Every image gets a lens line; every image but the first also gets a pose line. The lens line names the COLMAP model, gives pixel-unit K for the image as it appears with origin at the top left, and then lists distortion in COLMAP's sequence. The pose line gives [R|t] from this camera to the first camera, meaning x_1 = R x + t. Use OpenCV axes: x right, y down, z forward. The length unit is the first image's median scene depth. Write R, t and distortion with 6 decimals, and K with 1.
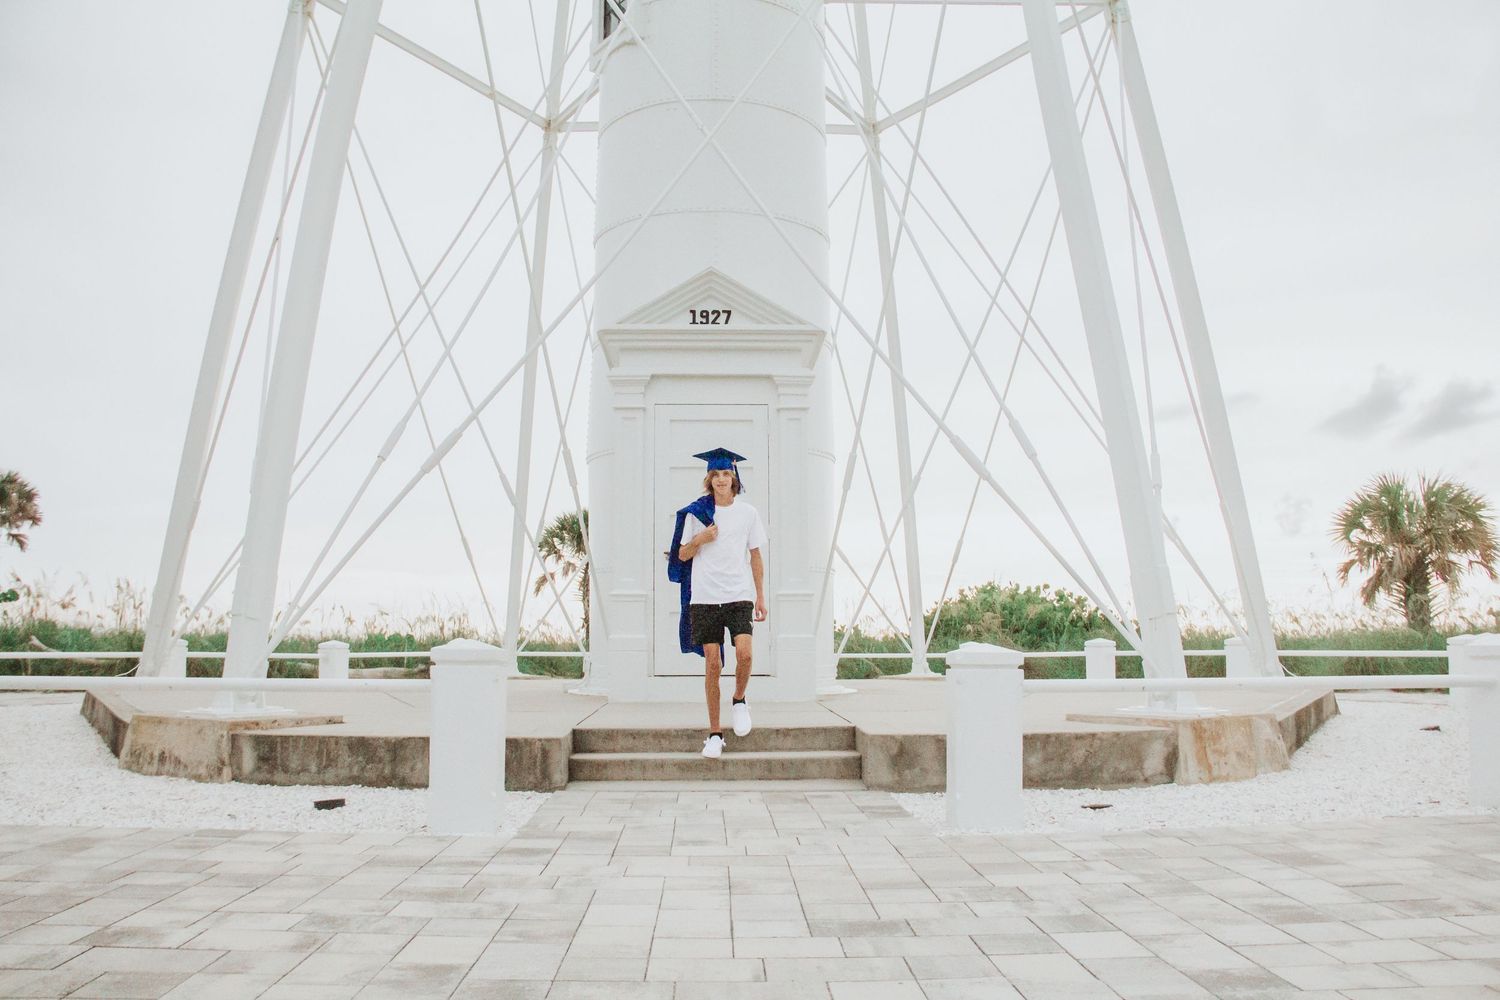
lens RADIAL K [[1258.4, 0, 749.0], [0, 1258.4, 499.8], [0, 0, 1]] dist [-0.053906, -0.000132]
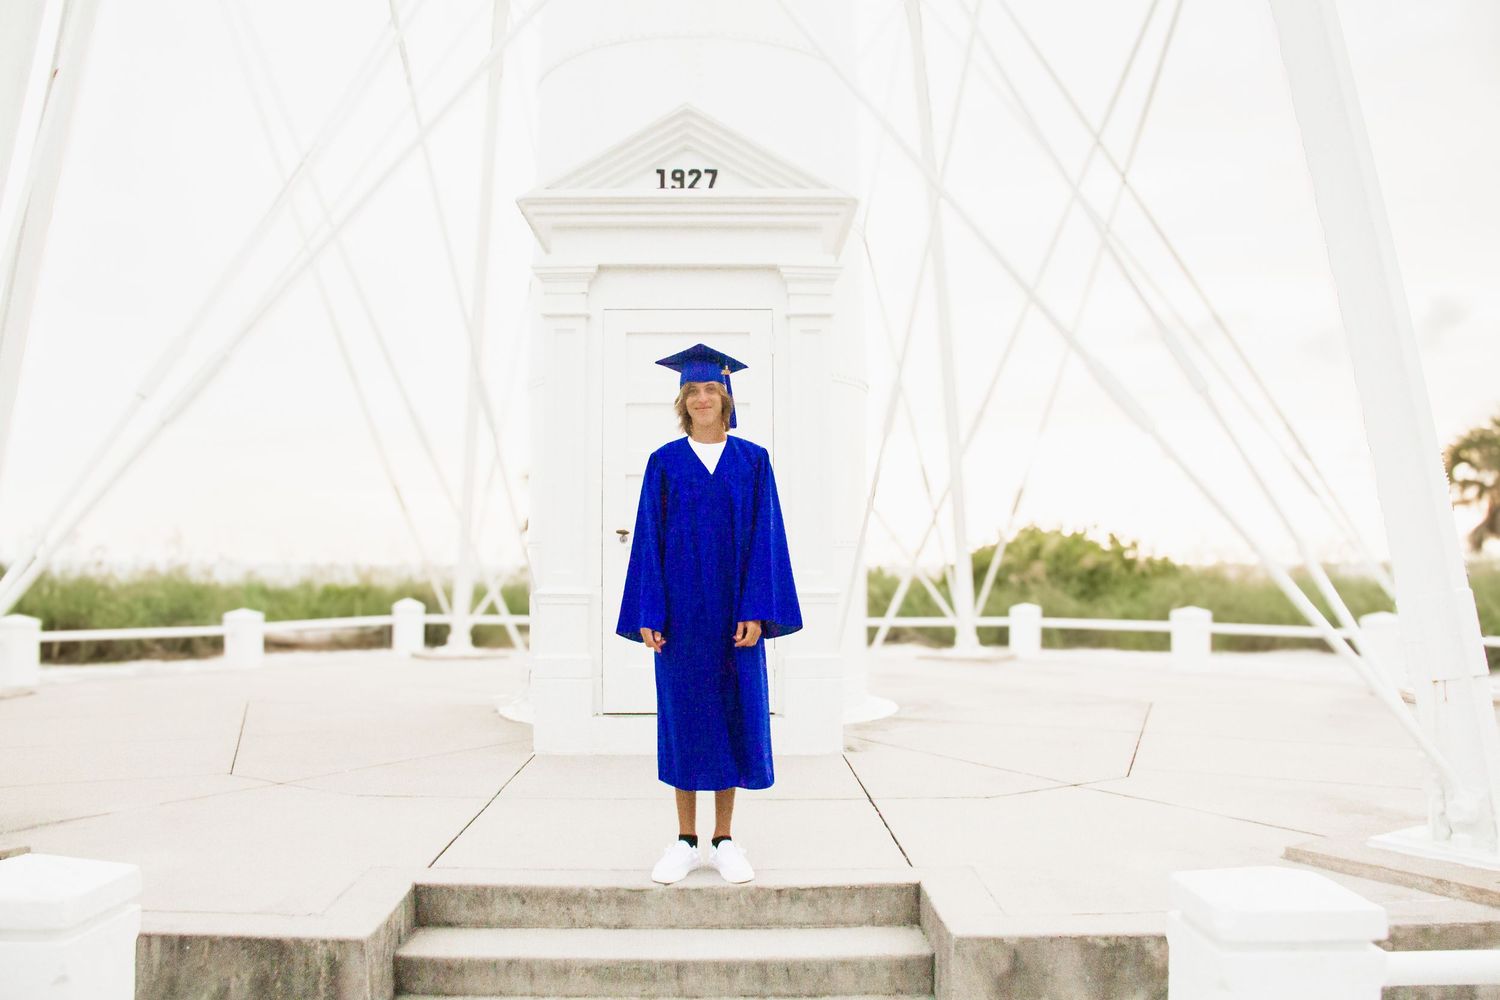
lens RADIAL K [[1258.4, 0, 751.5], [0, 1258.4, 498.7], [0, 0, 1]] dist [-0.053906, -0.000132]
pose [[0.999926, -0.000938, -0.012113, 0.011950], [0.001691, 0.998053, 0.062353, -0.016688], [0.012031, -0.062369, 0.997981, 0.322428]]
